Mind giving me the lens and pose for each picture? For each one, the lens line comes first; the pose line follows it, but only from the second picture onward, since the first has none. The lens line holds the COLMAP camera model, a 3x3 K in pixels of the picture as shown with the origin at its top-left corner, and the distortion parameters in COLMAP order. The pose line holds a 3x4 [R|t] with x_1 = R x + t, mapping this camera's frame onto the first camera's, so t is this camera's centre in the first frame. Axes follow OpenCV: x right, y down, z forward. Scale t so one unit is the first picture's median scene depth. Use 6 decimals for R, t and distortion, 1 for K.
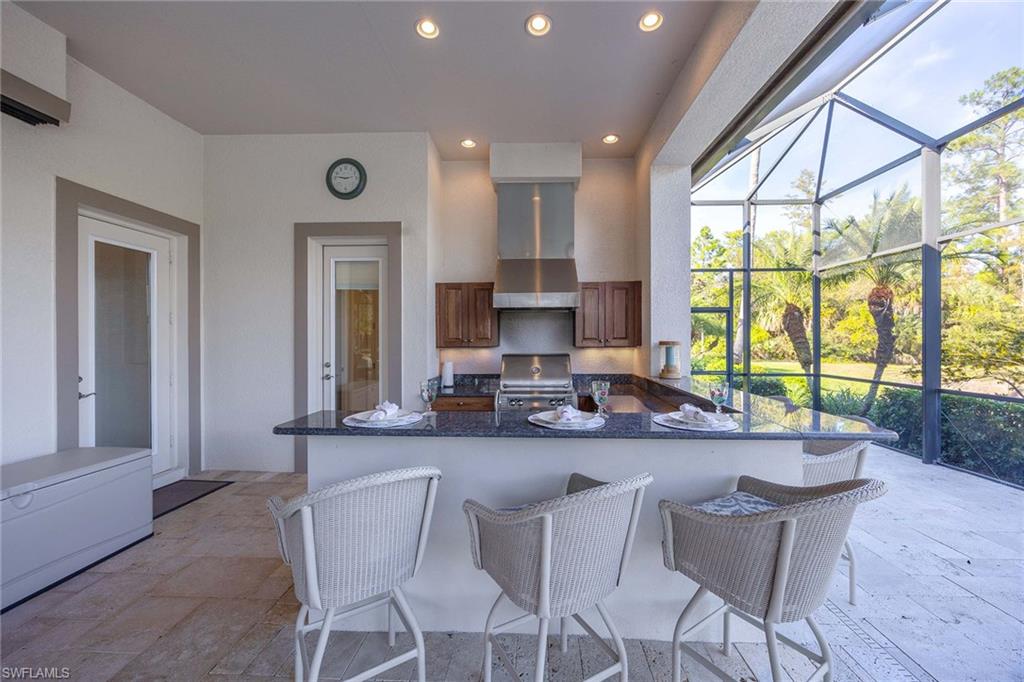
lens RADIAL K [[391.7, 0, 523.1], [0, 391.7, 338.8], [0, 0, 1]] dist [0.000095, -0.000461]
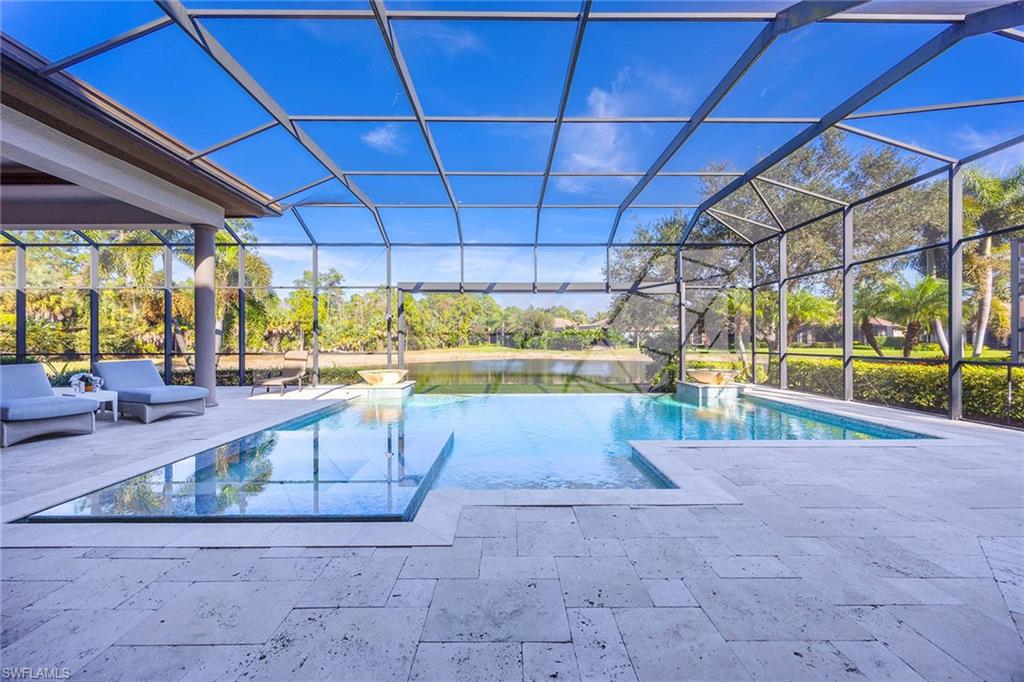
lens RADIAL K [[391.7, 0, 509.8], [0, 391.7, 339.4], [0, 0, 1]] dist [0.000095, -0.000461]
pose [[-0.036727, 0.007840, 0.999295, -1.361837], [0.003009, 0.999966, -0.007735, 0.073980], [-0.999321, 0.002723, -0.036750, -2.202613]]
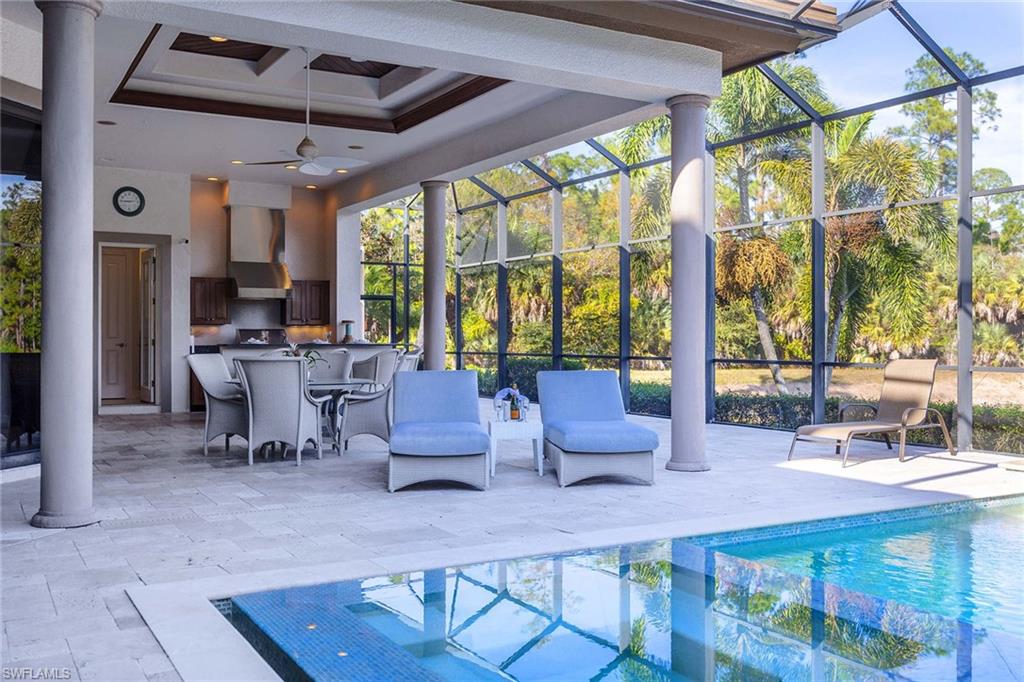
lens RADIAL K [[971.1, 0, 518.3], [0, 971.1, 340.2], [0, 0, 1]] dist [-0.006843, 0.000000]
pose [[0.851401, 0.000722, 0.524515, -1.012421], [-0.001483, 0.999998, 0.001031, 0.073203], [-0.524514, -0.001656, 0.851400, -2.490417]]
